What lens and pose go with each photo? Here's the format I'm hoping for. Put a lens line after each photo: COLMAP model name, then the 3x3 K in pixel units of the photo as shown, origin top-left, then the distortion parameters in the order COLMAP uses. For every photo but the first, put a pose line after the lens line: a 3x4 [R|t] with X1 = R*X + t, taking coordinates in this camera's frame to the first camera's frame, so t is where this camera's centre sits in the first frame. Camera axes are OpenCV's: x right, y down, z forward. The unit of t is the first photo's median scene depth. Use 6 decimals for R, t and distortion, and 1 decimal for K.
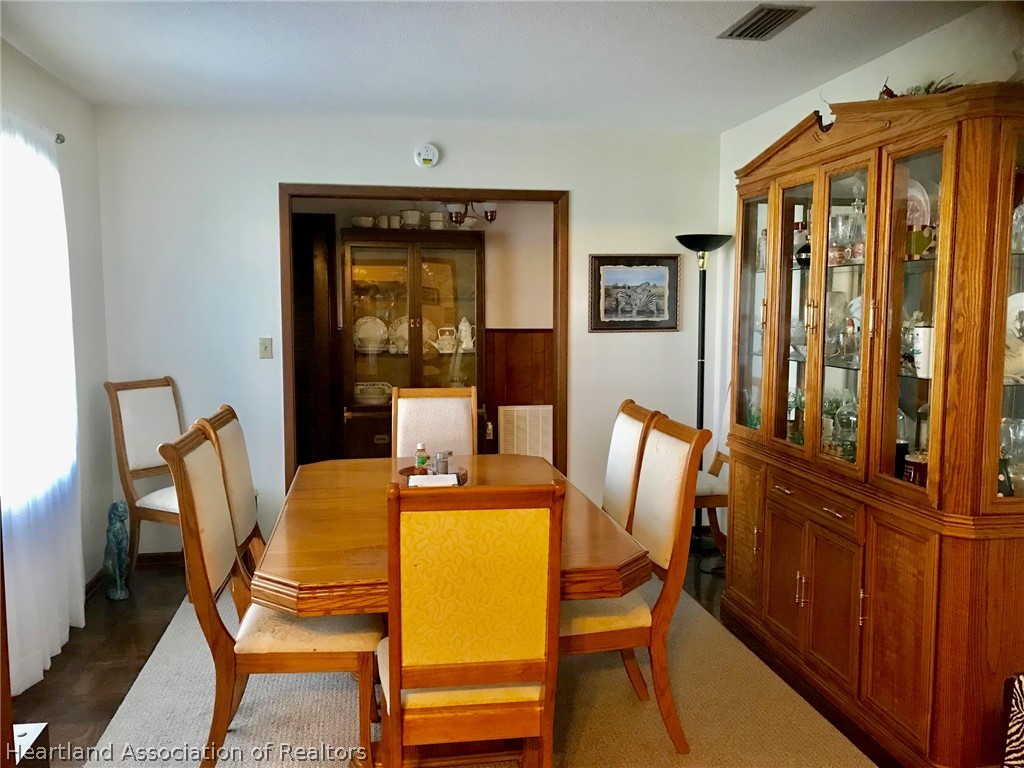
lens RADIAL K [[848.7, 0, 509.9], [0, 848.7, 385.8], [0, 0, 1]] dist [0.047427, -0.070940]
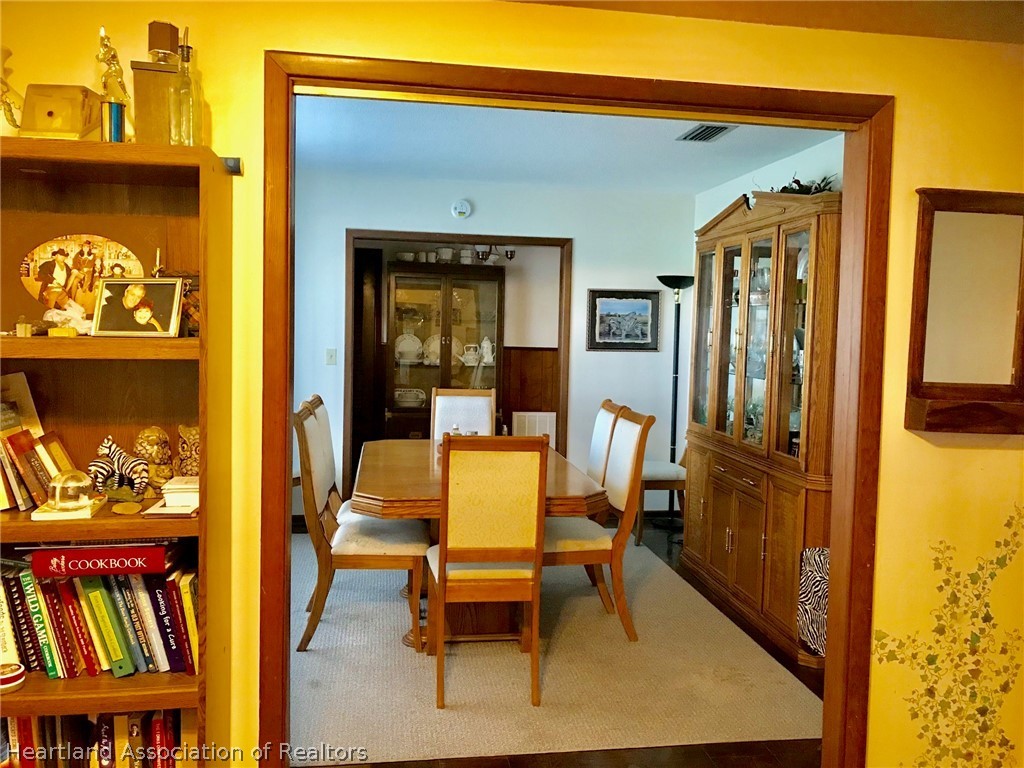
lens RADIAL K [[848.7, 0, 514.7], [0, 848.7, 381.5], [0, 0, 1]] dist [0.047427, -0.070940]
pose [[0.999575, 0.024939, -0.015111, 0.011364], [-0.025384, 0.999227, -0.030005, 0.034021], [0.014351, 0.030376, 0.999436, -0.375859]]
